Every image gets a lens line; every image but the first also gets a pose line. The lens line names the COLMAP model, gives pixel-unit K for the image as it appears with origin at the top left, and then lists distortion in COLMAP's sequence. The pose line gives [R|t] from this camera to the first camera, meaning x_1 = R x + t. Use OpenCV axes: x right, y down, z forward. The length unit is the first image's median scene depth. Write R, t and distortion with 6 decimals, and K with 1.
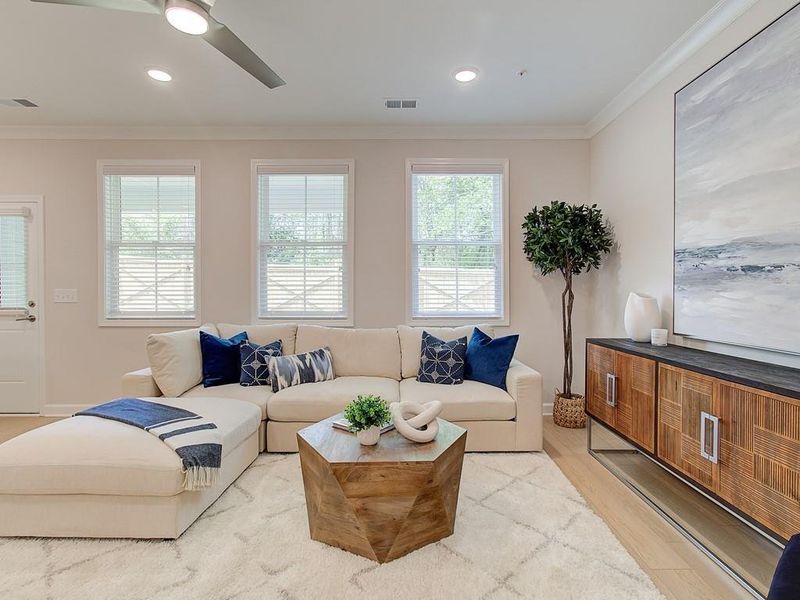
lens RADIAL K [[407.6, 0, 403.0], [0, 407.6, 300.7], [0, 0, 1]] dist [-0.003720, 0.009778]
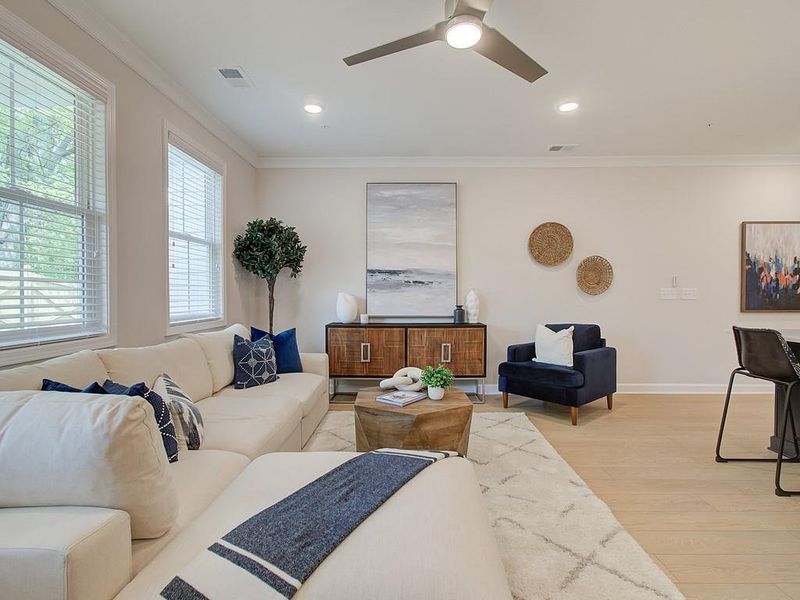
lens RADIAL K [[407.6, 0, 401.9], [0, 407.6, 294.8], [0, 0, 1]] dist [-0.003720, 0.009778]
pose [[0.022982, -0.004710, 0.999725, -0.853186], [0.019000, 0.999810, 0.004274, -0.012587], [-0.999555, 0.018896, 0.023067, 0.615254]]
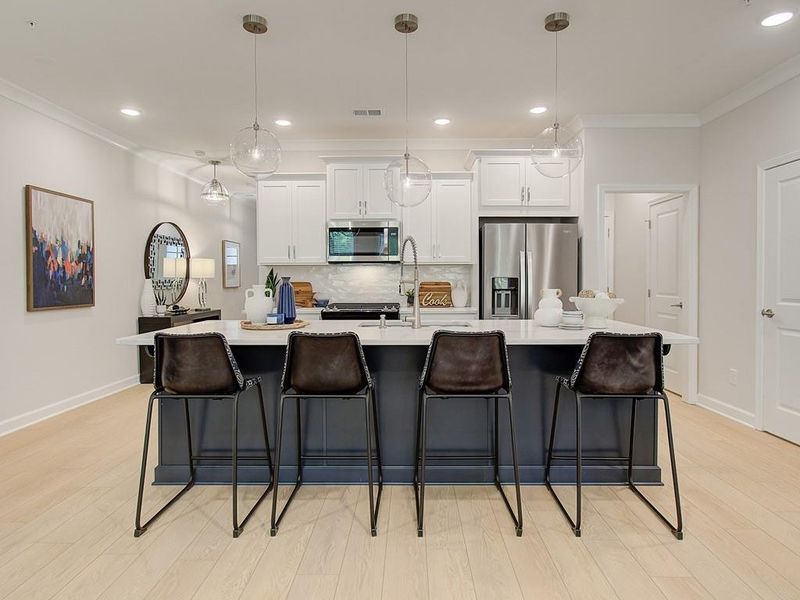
lens RADIAL K [[475.5, 0, 406.3], [0, 475.5, 291.8], [0, 0, 1]] dist [0.000919, 0.009607]
pose [[-0.999690, 0.002301, 0.024790, -0.397683], [0.003368, 0.999065, 0.043098, -0.020623], [-0.024668, 0.043169, -0.998763, 0.634325]]
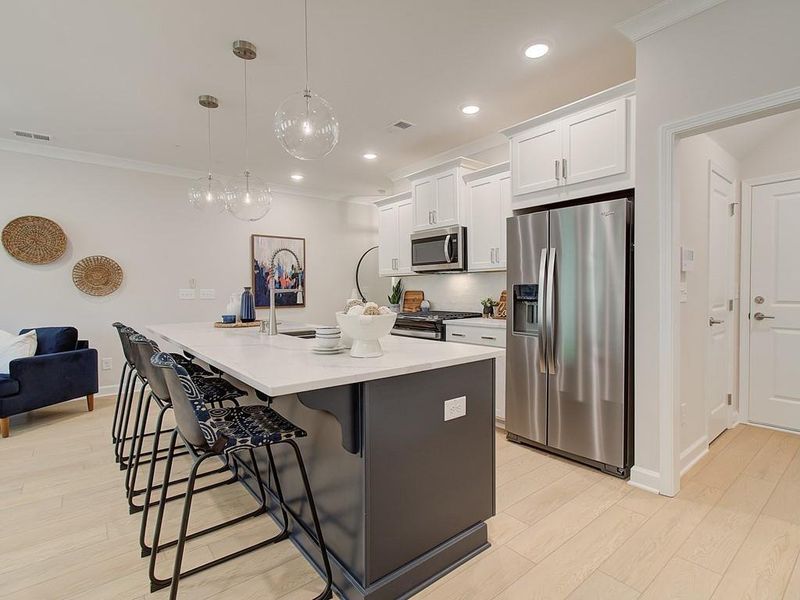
lens RADIAL K [[407.6, 0, 412.6], [0, 407.6, 297.9], [0, 0, 1]] dist [-0.003720, 0.009778]
pose [[-0.627793, -0.007434, 0.778345, -1.162954], [0.021484, 0.999408, 0.026874, -0.001296], [-0.778083, 0.033593, -0.627262, 0.046393]]
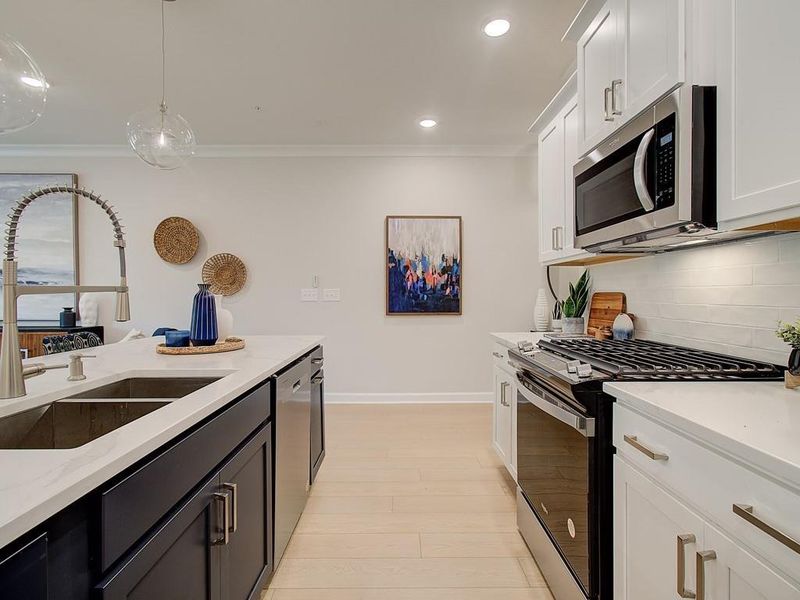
lens RADIAL K [[407.6, 0, 397.8], [0, 407.6, 293.4], [0, 0, 1]] dist [-0.003720, 0.009778]
pose [[0.027288, -0.000472, 0.999628, -0.708987], [0.020280, 0.999794, -0.000082, 0.008067], [-0.999422, 0.020274, 0.027292, -0.554194]]
